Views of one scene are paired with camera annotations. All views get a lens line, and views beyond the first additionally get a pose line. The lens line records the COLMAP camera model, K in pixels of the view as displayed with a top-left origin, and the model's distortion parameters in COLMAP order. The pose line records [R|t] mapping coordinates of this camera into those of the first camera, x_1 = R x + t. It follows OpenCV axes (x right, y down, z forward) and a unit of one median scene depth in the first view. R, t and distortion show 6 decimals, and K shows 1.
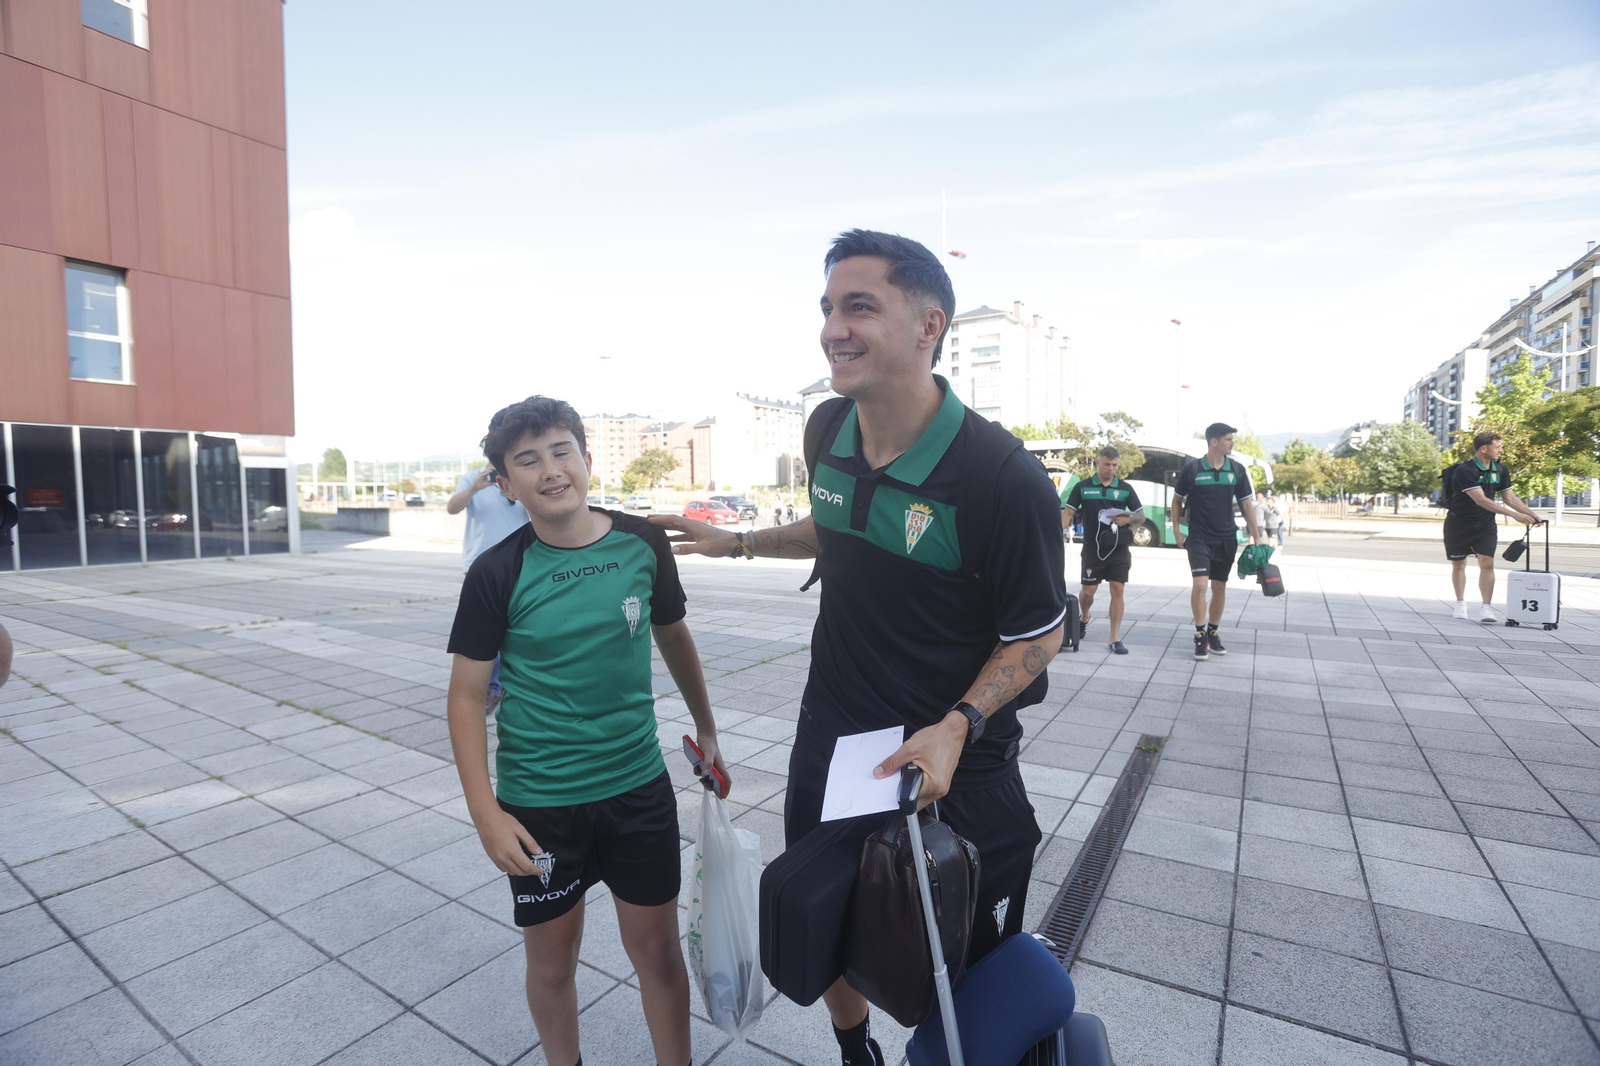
lens RADIAL K [[757.5, 0, 806.1], [0, 757.5, 537.1], [0, 0, 1]] dist [-0.055629, 0.024546]
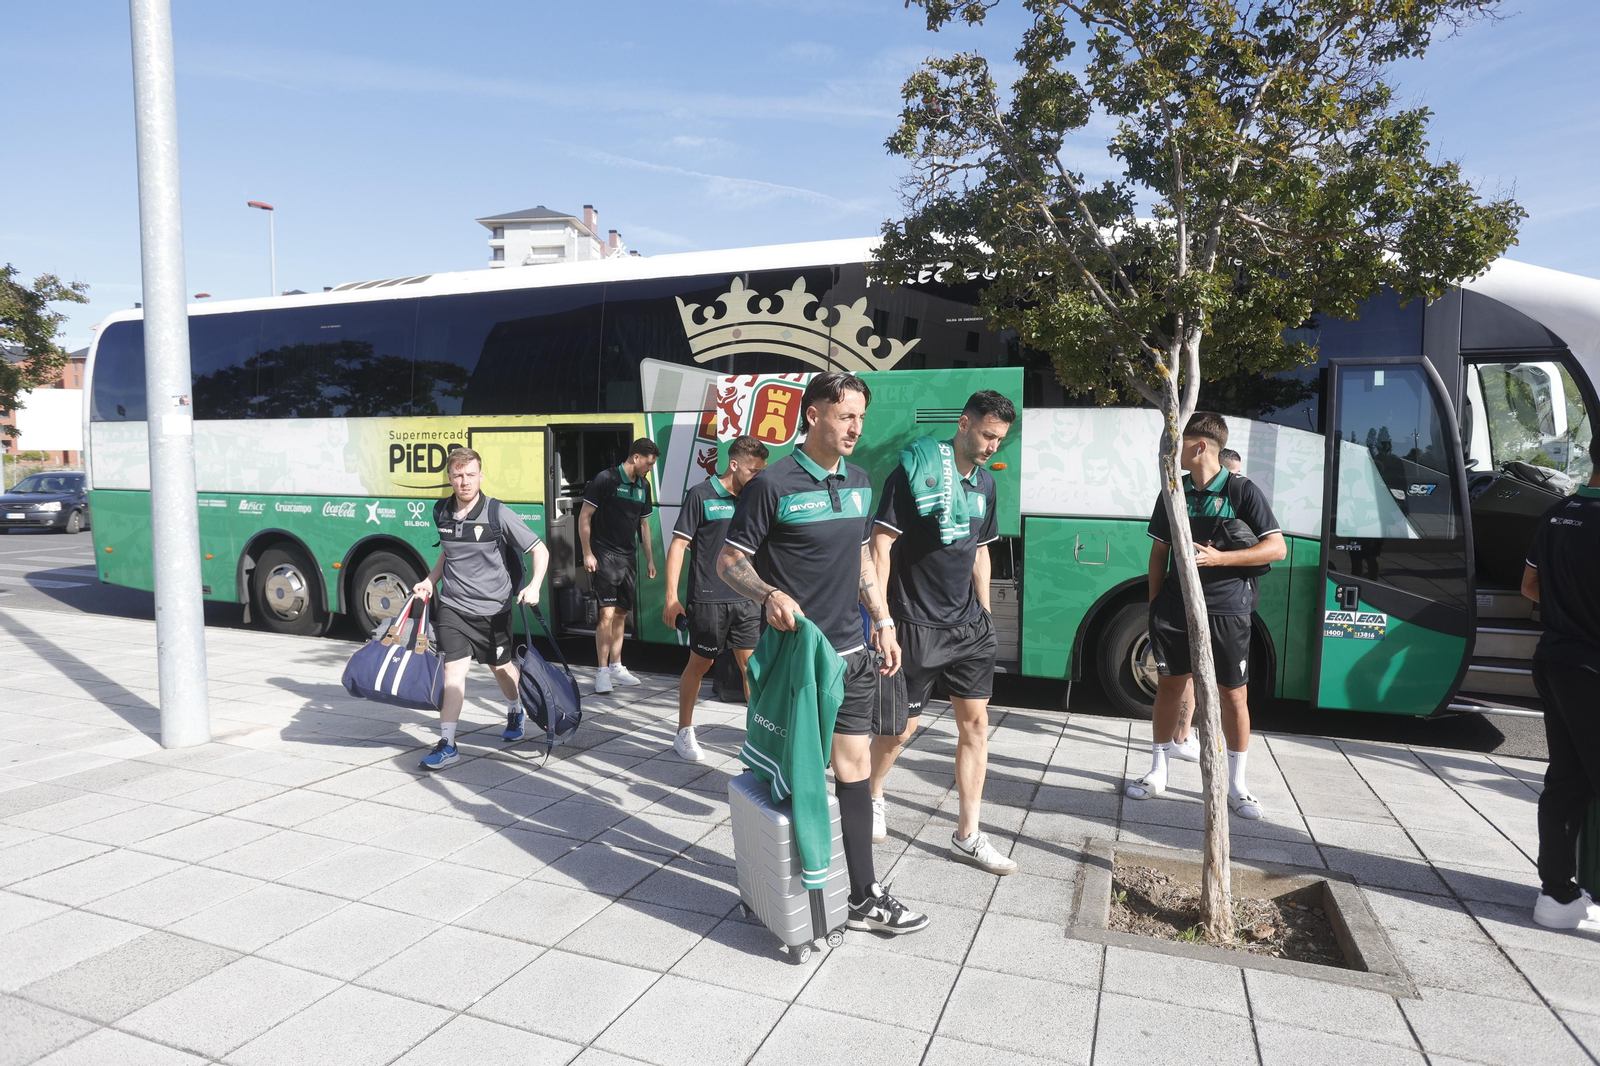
lens RADIAL K [[934.0, 0, 797.7], [0, 934.0, 556.0], [0, 0, 1]] dist [-0.046663, 0.001272]
pose [[0.877500, -0.028021, 0.478758, 0.154843], [0.014258, 0.999375, 0.032359, -0.030469], [-0.479365, -0.021569, 0.877351, 0.572796]]
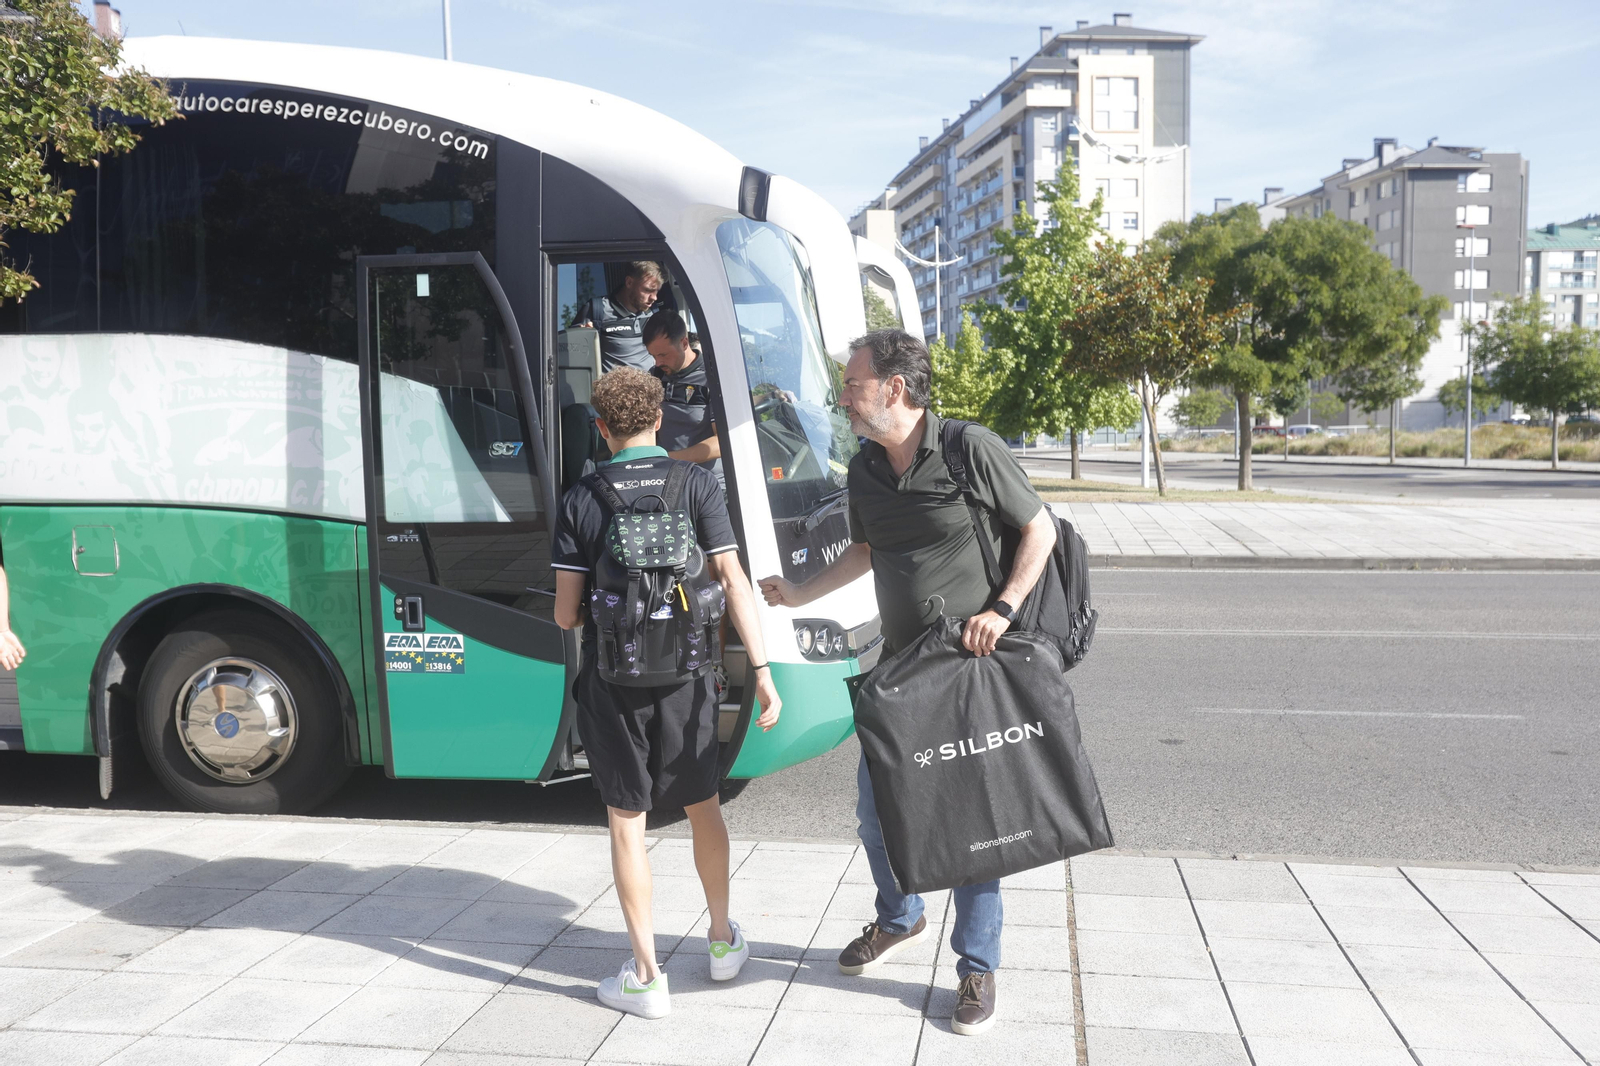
lens RADIAL K [[1387.7, 0, 800.0], [0, 1387.7, 533.0], [0, 0, 1]] dist [-0.015879, 0.088105]
pose [[0.767177, -0.054089, 0.639151, 0.254025], [0.046644, 0.998505, 0.028512, -0.028292], [-0.639737, 0.007939, 0.768553, 0.508755]]
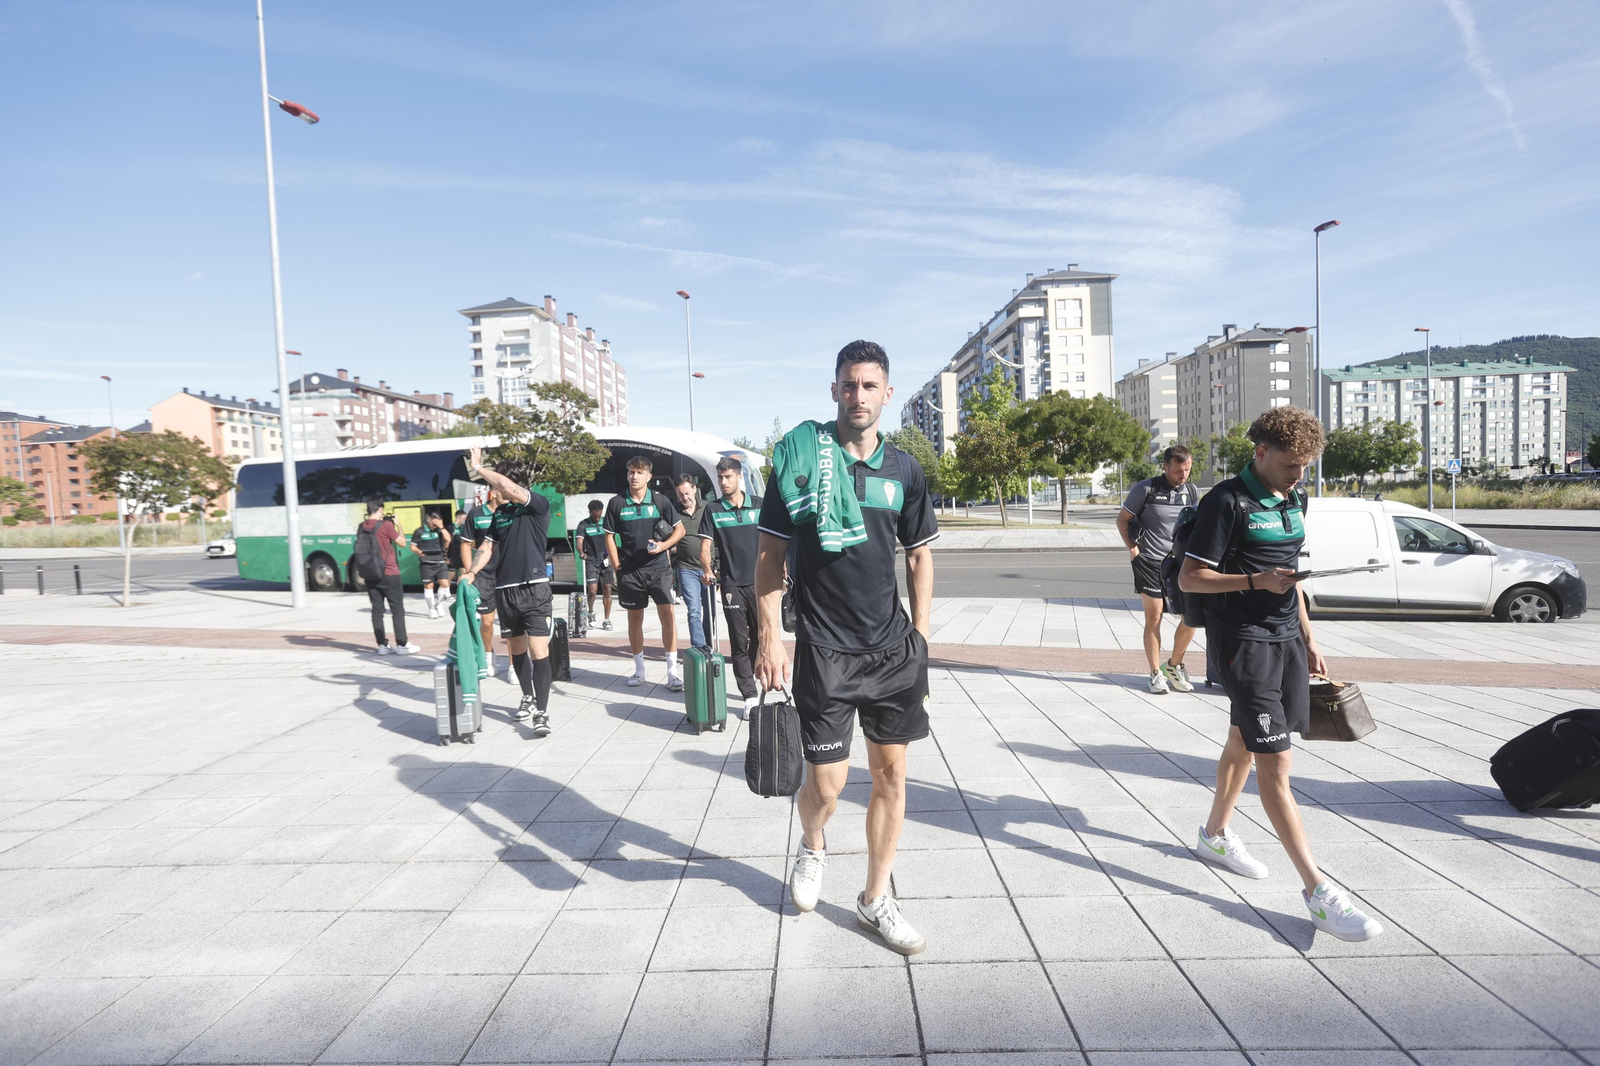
lens RADIAL K [[798.1, 0, 795.5], [0, 798.1, 538.9], [0, 0, 1]] dist [-0.071777, 0.034433]
pose [[0.854879, -0.054145, 0.515994, 0.153662], [0.063765, 0.997965, -0.000923, -0.017368], [-0.514894, 0.033692, 0.856592, 0.224929]]
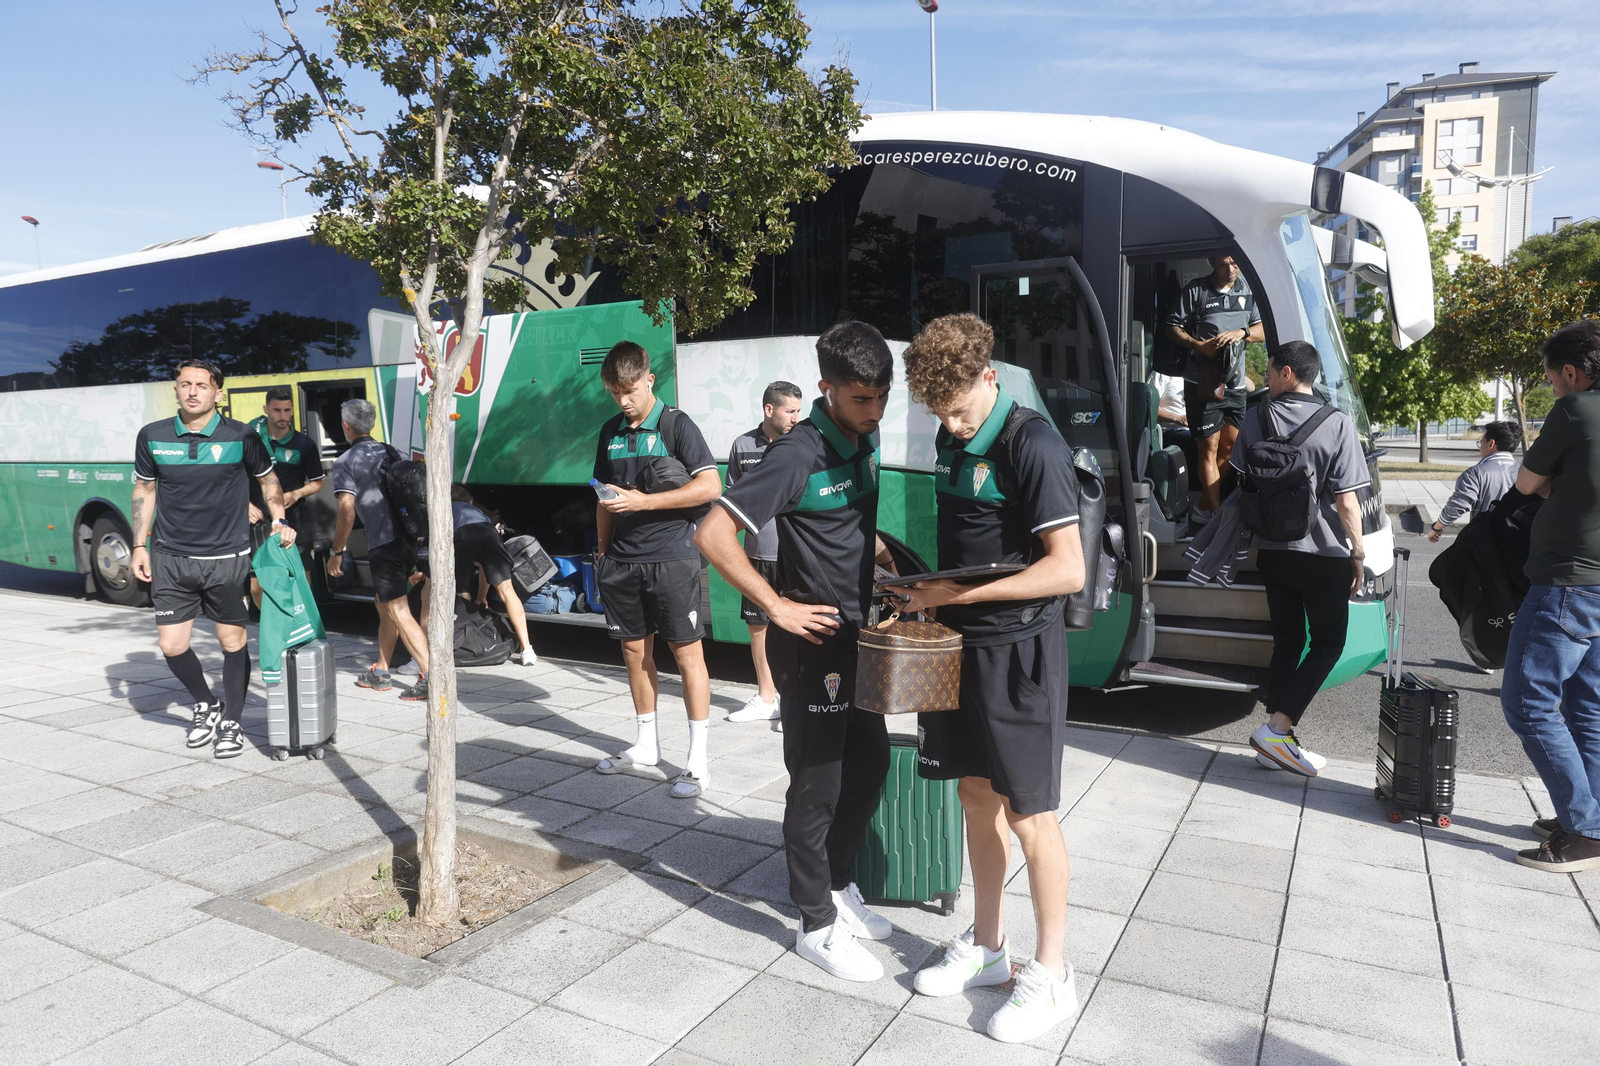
lens RADIAL K [[1032.8, 0, 798.5], [0, 1032.8, 535.7], [0, 0, 1]] dist [-0.072877, 0.073182]
pose [[0.936198, -0.051717, 0.347647, 0.240046], [0.038283, 0.998235, 0.045408, -0.026291], [-0.349382, -0.029202, 0.936525, 0.532821]]
